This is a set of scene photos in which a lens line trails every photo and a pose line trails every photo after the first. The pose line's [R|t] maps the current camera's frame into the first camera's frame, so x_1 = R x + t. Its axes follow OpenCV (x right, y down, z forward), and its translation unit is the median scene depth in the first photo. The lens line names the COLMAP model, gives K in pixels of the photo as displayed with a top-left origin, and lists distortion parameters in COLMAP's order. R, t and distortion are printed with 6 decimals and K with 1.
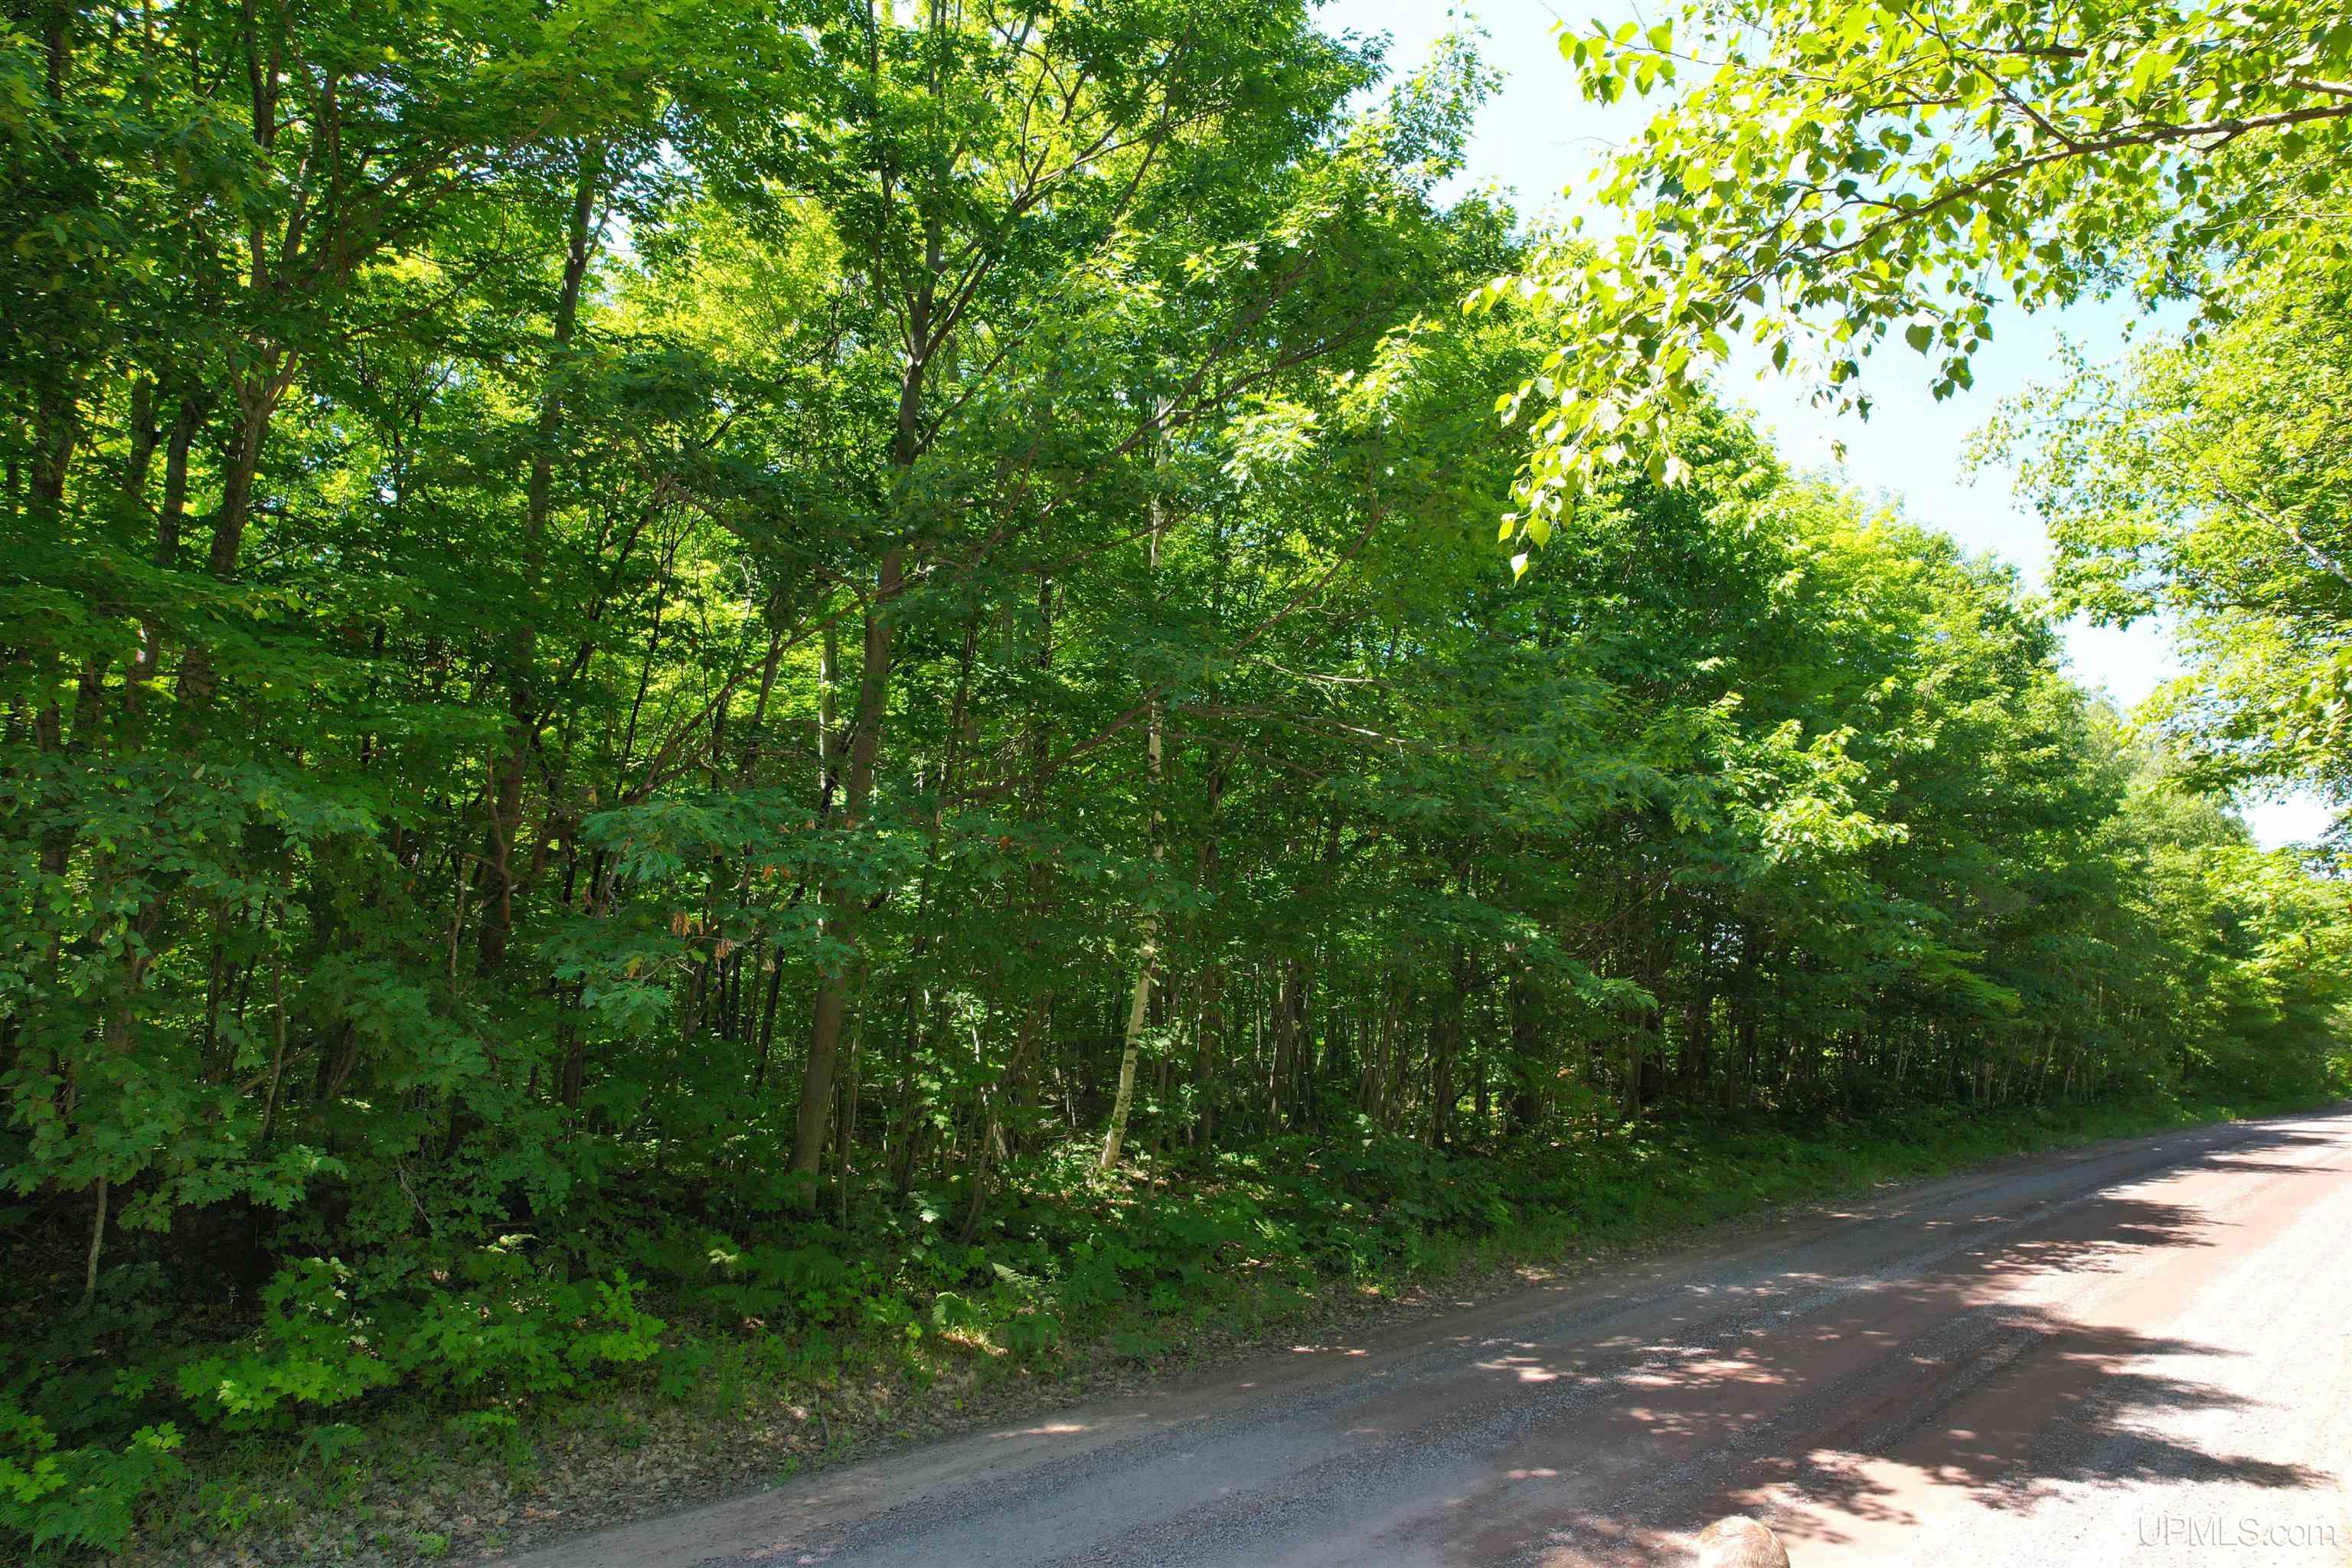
lens RADIAL K [[1504.9, 0, 1180.6], [0, 1504.9, 779.2], [0, 0, 1]] dist [-0.077450, 0.072319]
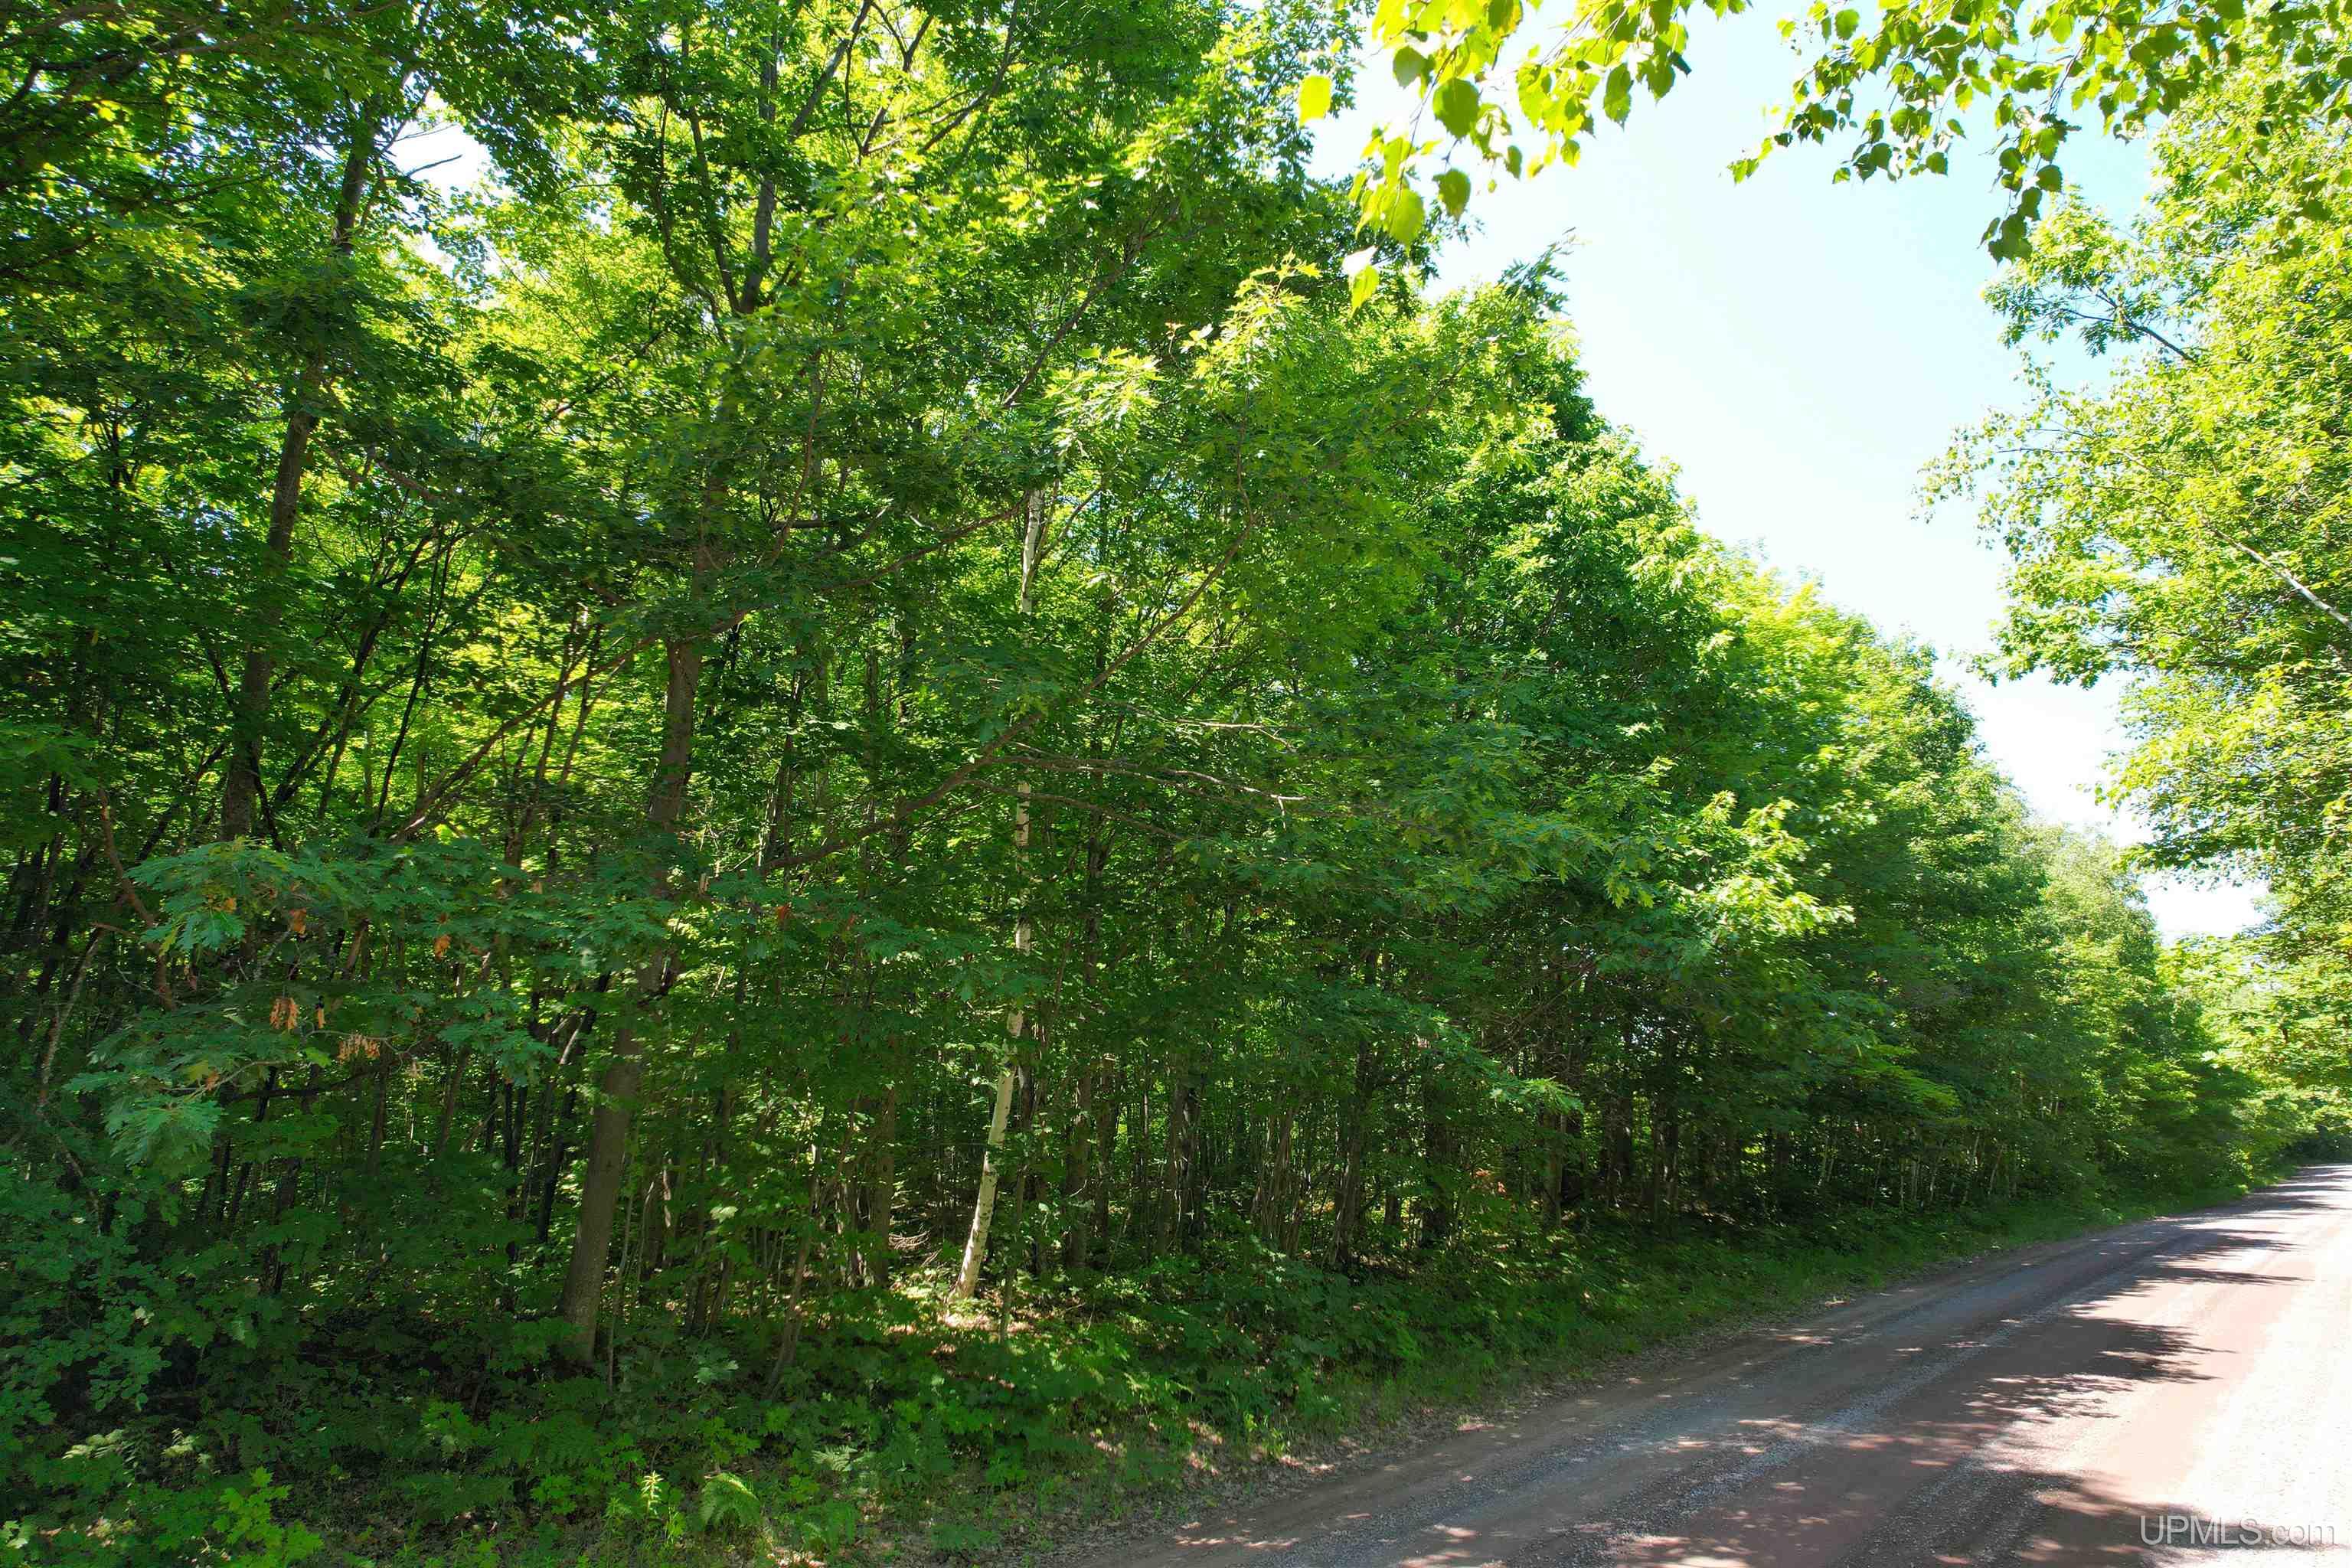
lens RADIAL K [[1504.9, 0, 1180.6], [0, 1504.9, 779.2], [0, 0, 1]] dist [-0.077450, 0.072319]
pose [[0.998534, 0.010044, 0.053179, 0.029472], [-0.006842, 0.998172, -0.060056, 0.009516], [-0.053685, 0.059604, 0.996777, 0.107596]]
